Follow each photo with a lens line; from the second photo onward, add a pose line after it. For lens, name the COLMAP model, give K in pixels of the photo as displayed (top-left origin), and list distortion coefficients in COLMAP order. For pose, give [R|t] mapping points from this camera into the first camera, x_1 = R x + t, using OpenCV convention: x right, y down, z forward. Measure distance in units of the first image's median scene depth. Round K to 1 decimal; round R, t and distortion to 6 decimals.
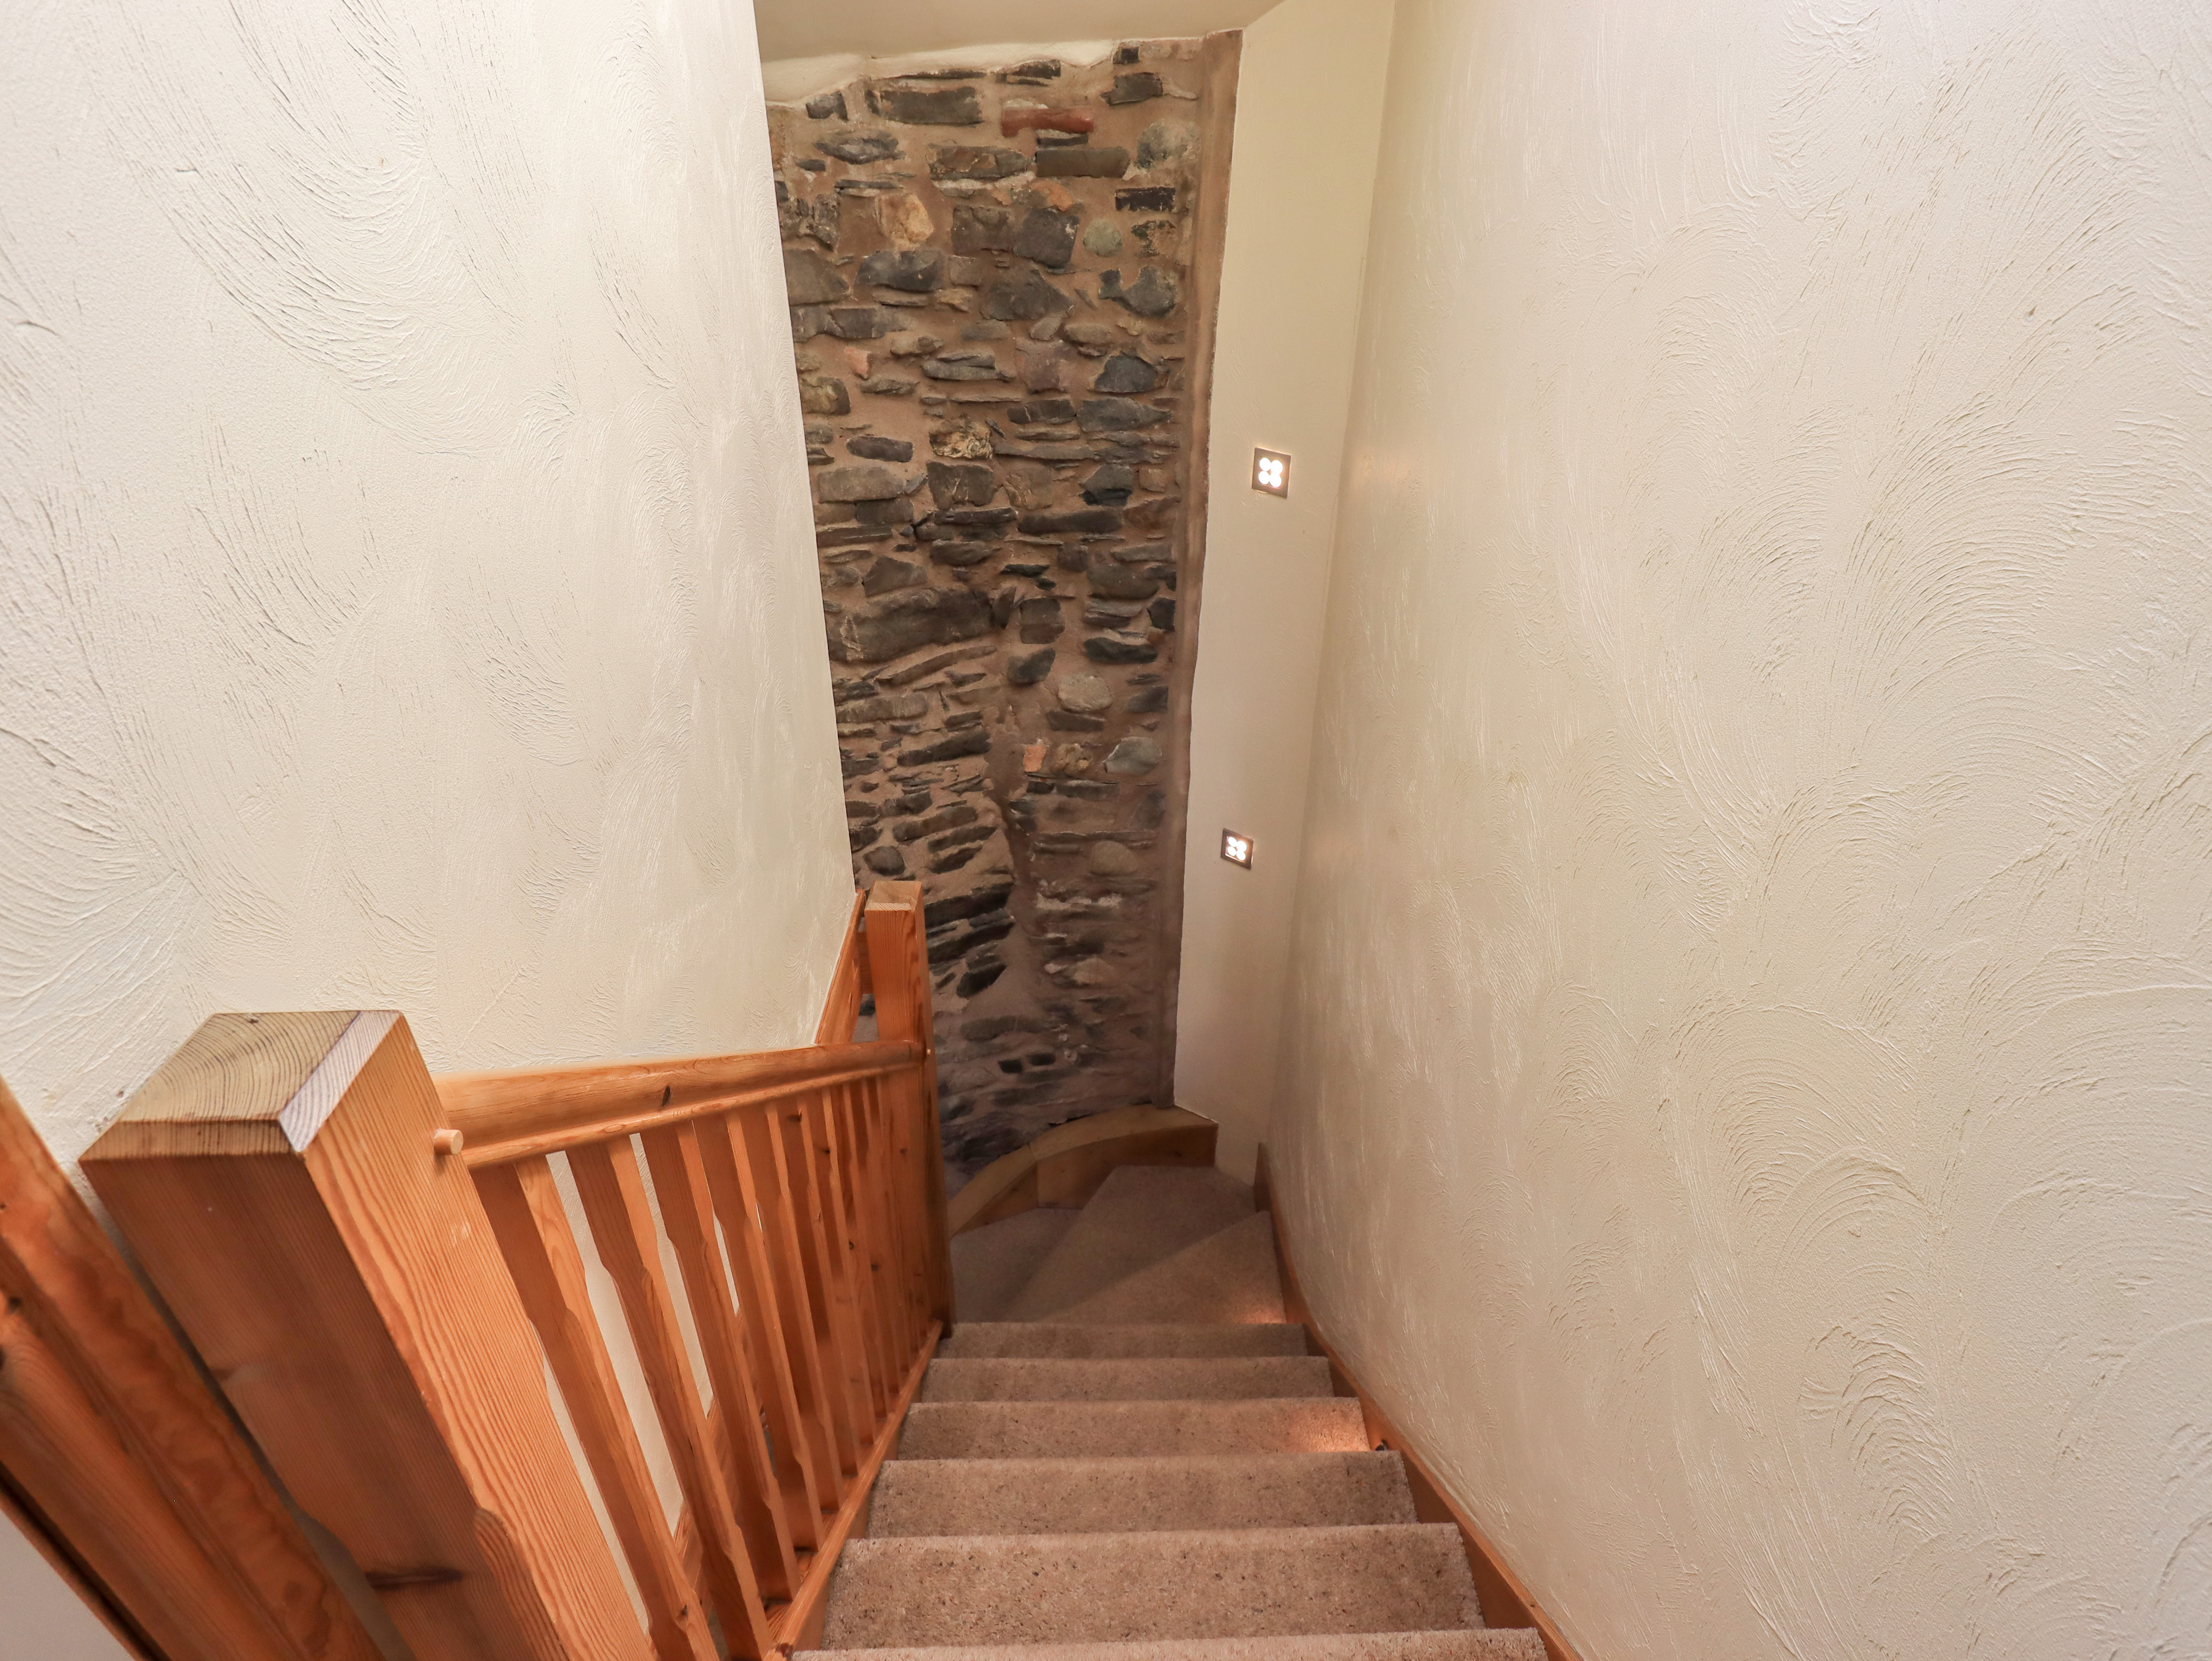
lens RADIAL K [[1105.3, 0, 1103.8], [0, 1105.3, 828.2], [0, 0, 1]] dist [0.000201, 0.000000]
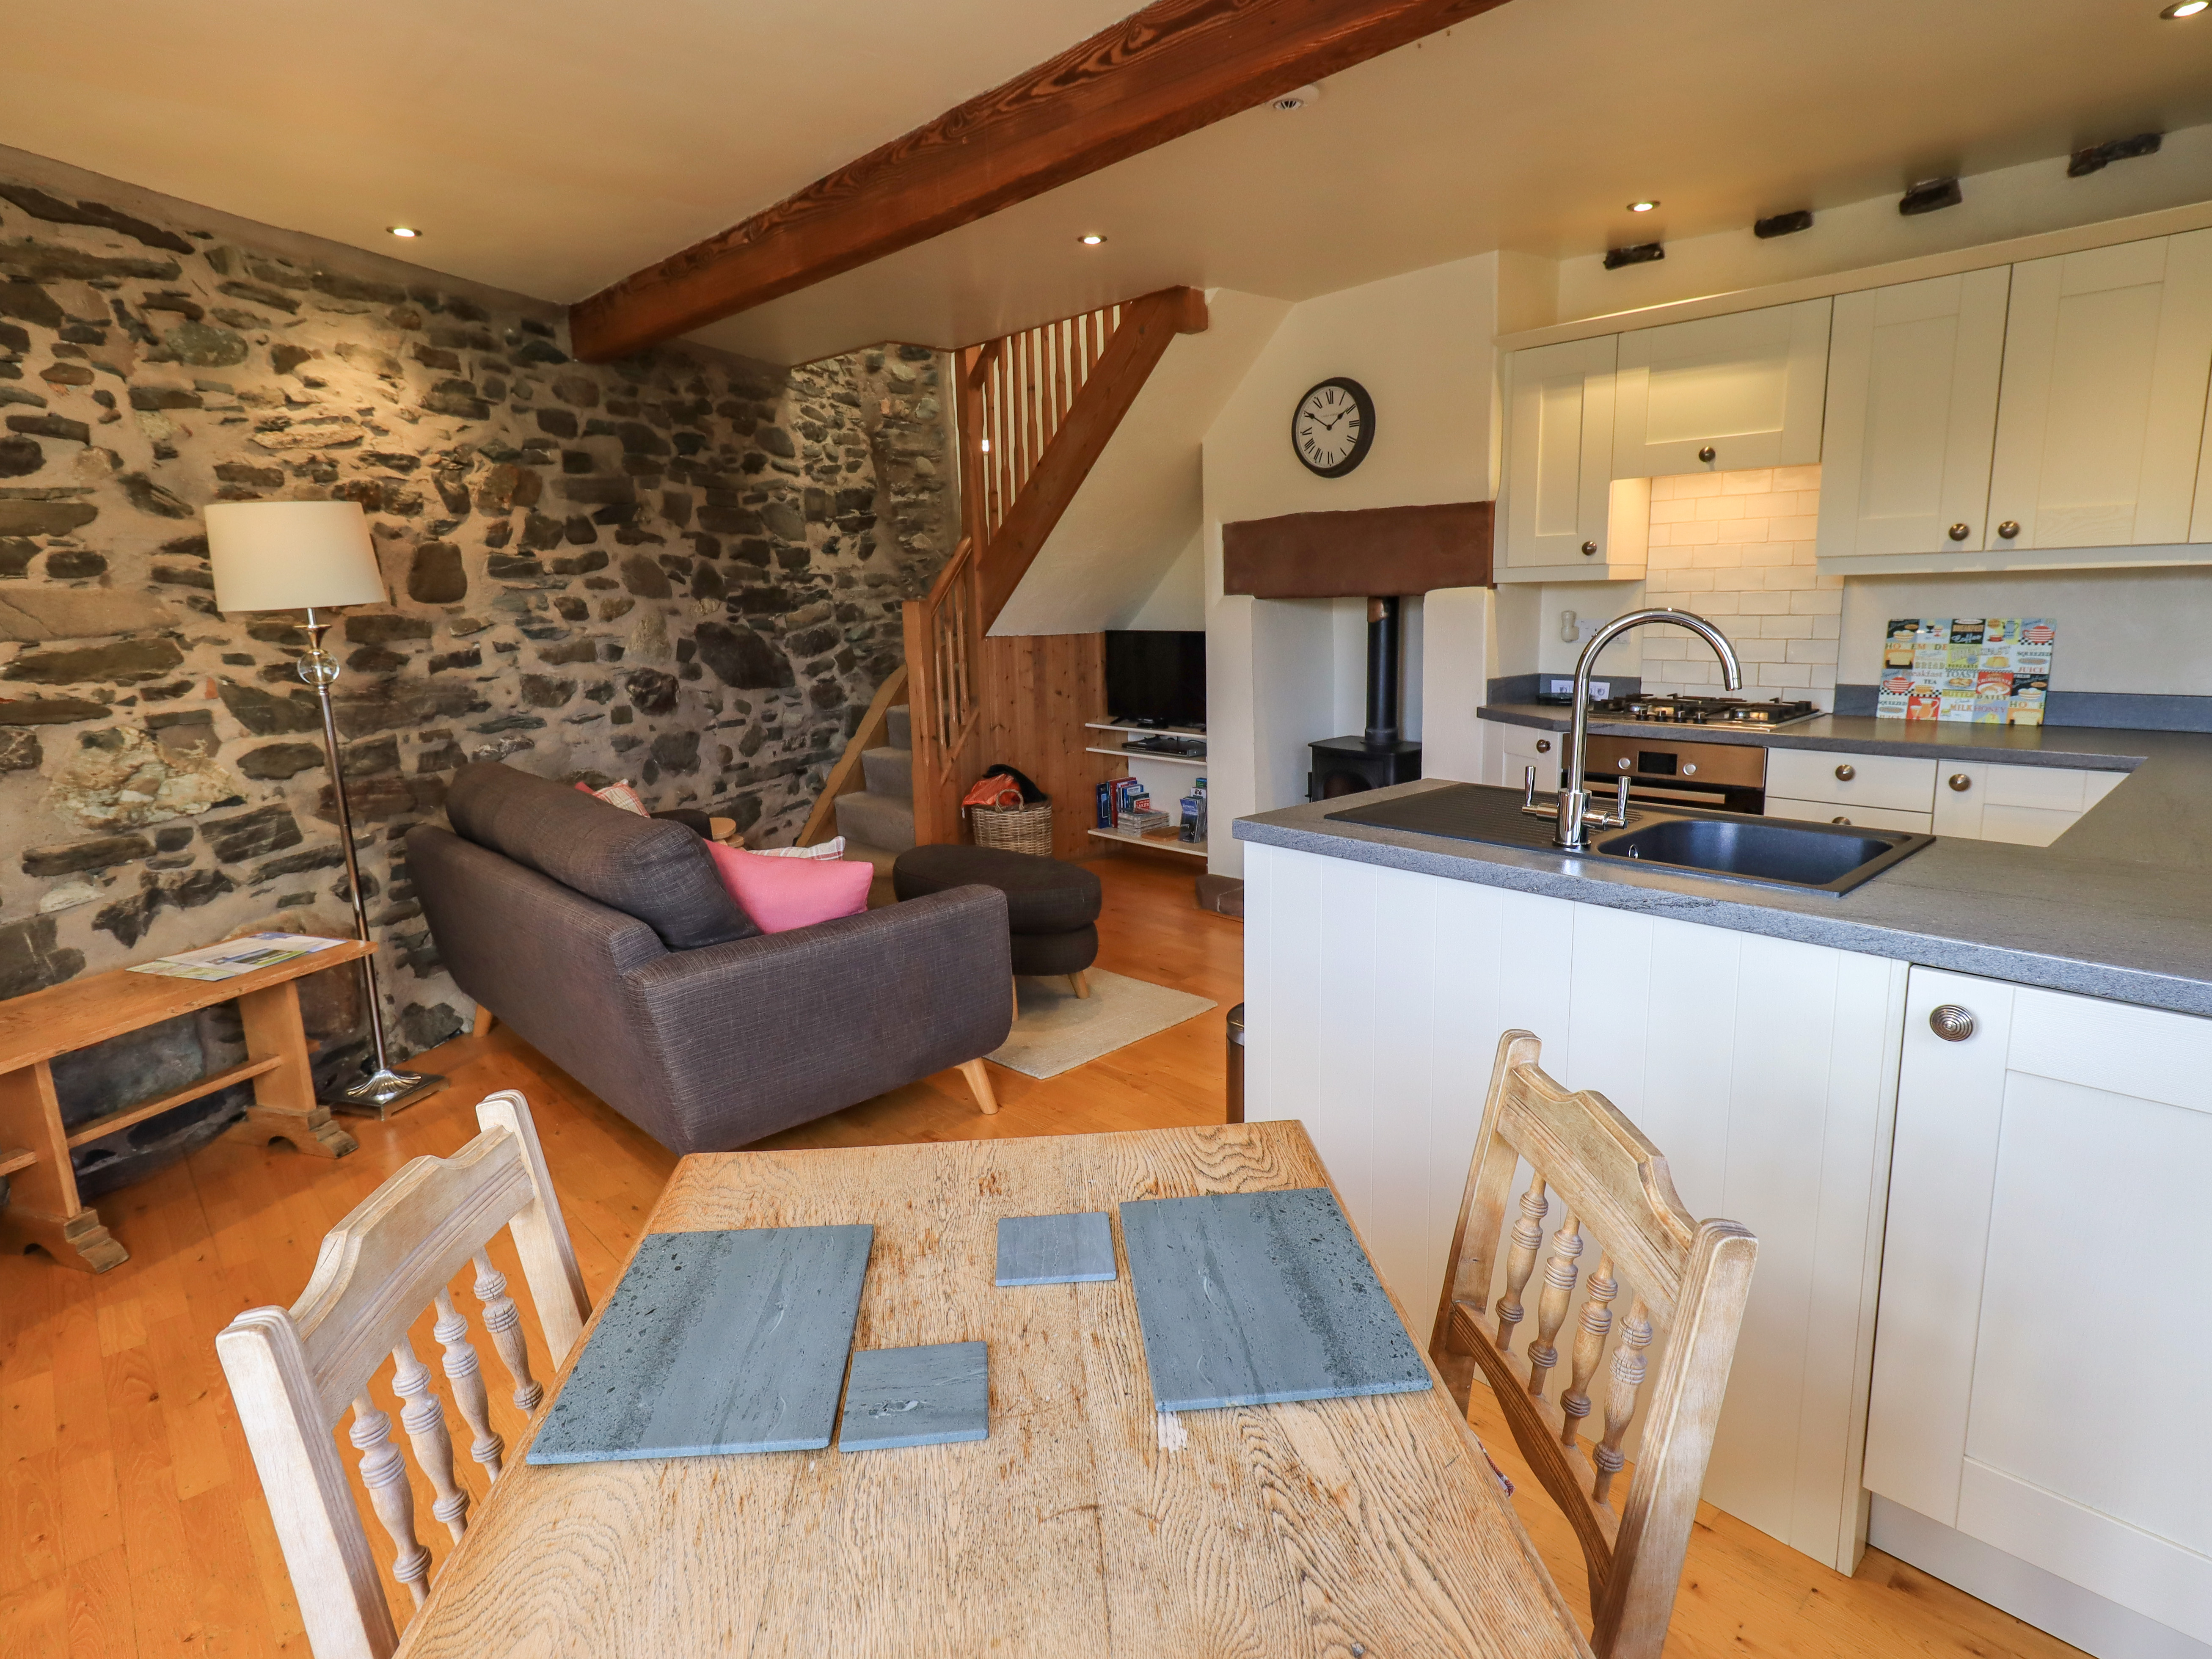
lens RADIAL K [[1190.3, 0, 1102.8], [0, 1190.3, 826.1], [0, 0, 1]] dist [0.001090, 0.000059]
pose [[0.749819, -0.167201, 0.640169, -1.191661], [0.369119, 0.908693, -0.195008, 1.114829], [-0.549111, 0.382519, 0.743072, -0.491598]]
